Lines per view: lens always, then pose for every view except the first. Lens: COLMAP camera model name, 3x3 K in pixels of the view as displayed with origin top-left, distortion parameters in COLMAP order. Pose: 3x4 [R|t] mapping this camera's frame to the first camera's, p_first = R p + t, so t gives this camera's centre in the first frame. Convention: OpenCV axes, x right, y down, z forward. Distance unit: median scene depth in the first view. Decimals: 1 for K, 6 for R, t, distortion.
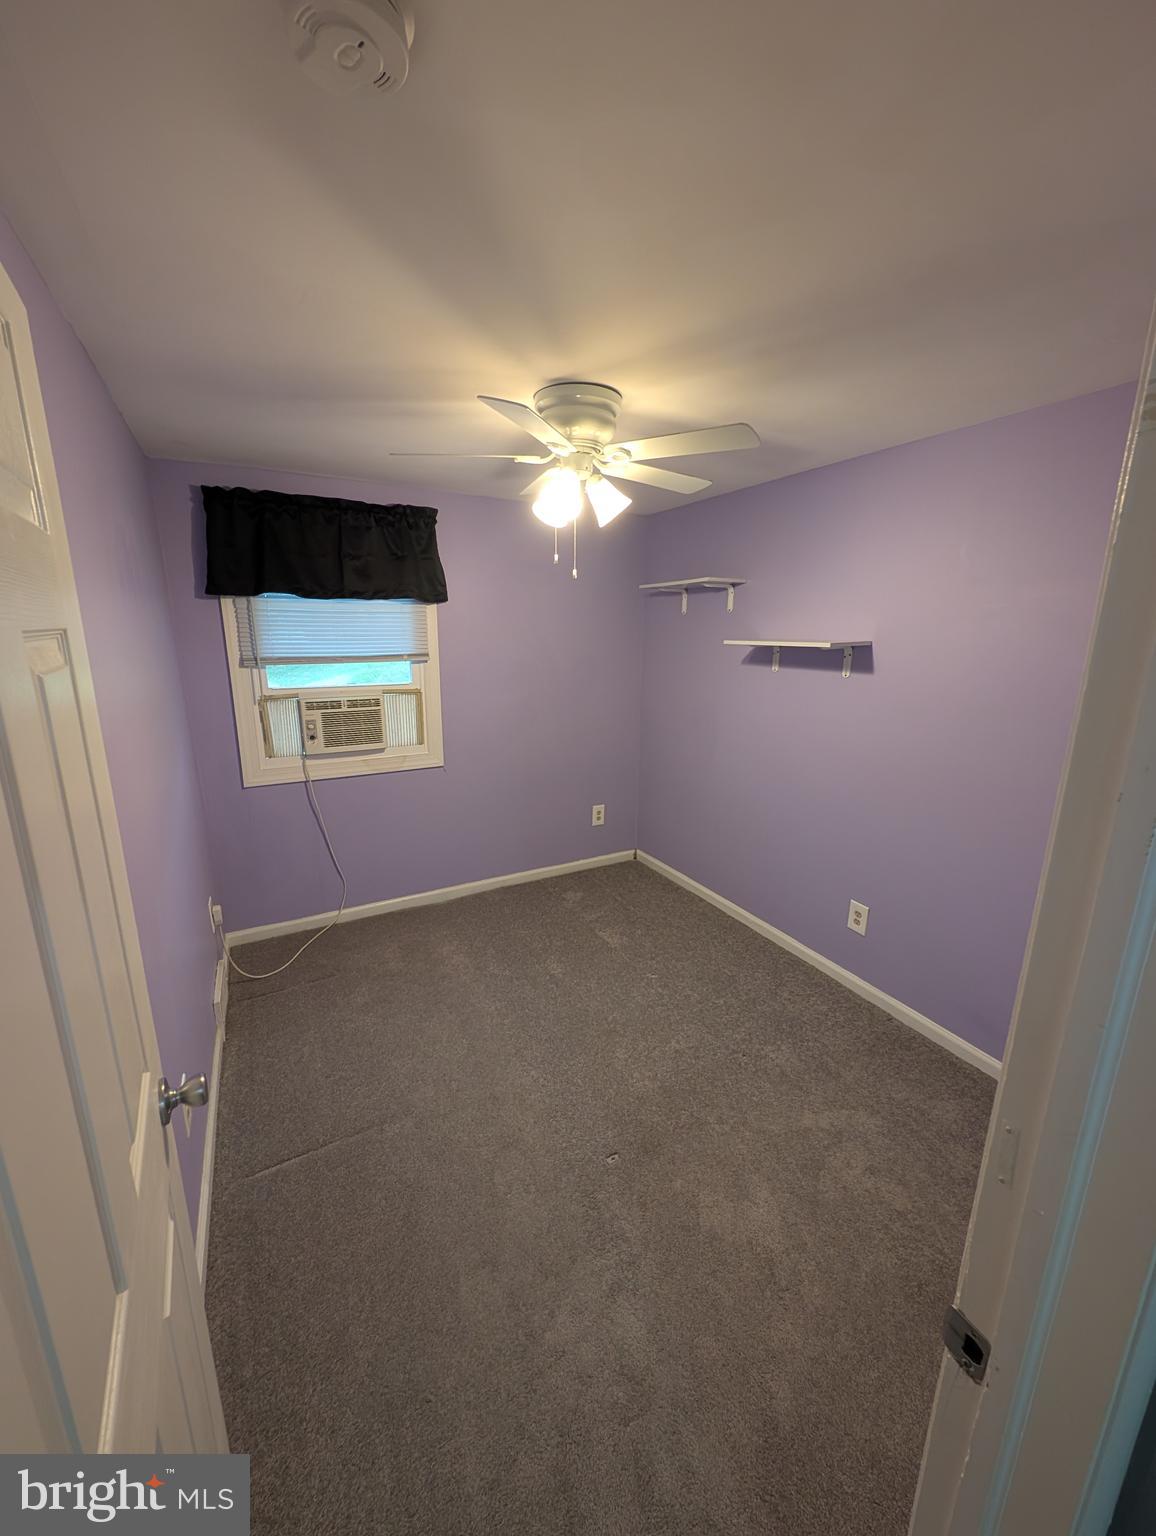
lens RADIAL K [[580.2, 0, 578.1], [0, 580.2, 770.4], [0, 0, 1]] dist [0.005592, -0.003112]
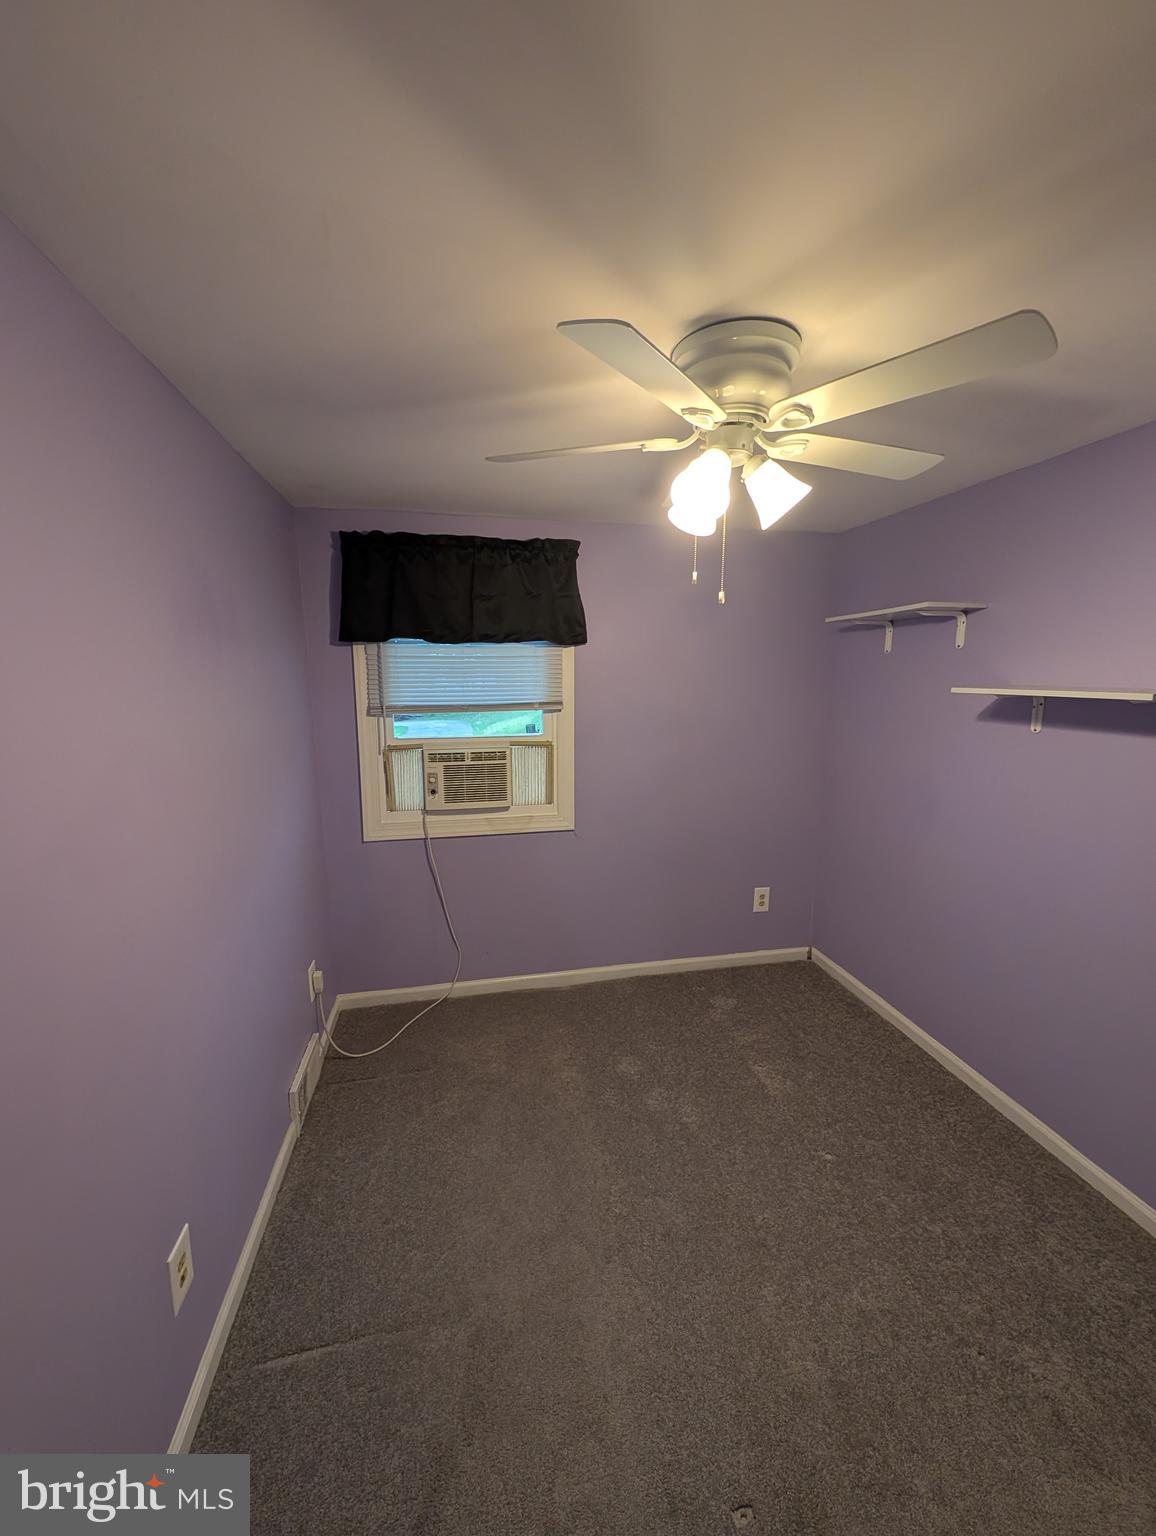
lens RADIAL K [[580.2, 0, 576.7], [0, 580.2, 765.3], [0, 0, 1]] dist [0.005592, -0.003112]
pose [[0.954846, 0.039952, -0.294402, 0.026758], [-0.063119, 0.995575, -0.069610, -0.050410], [0.290318, 0.085050, 0.953143, 0.194220]]
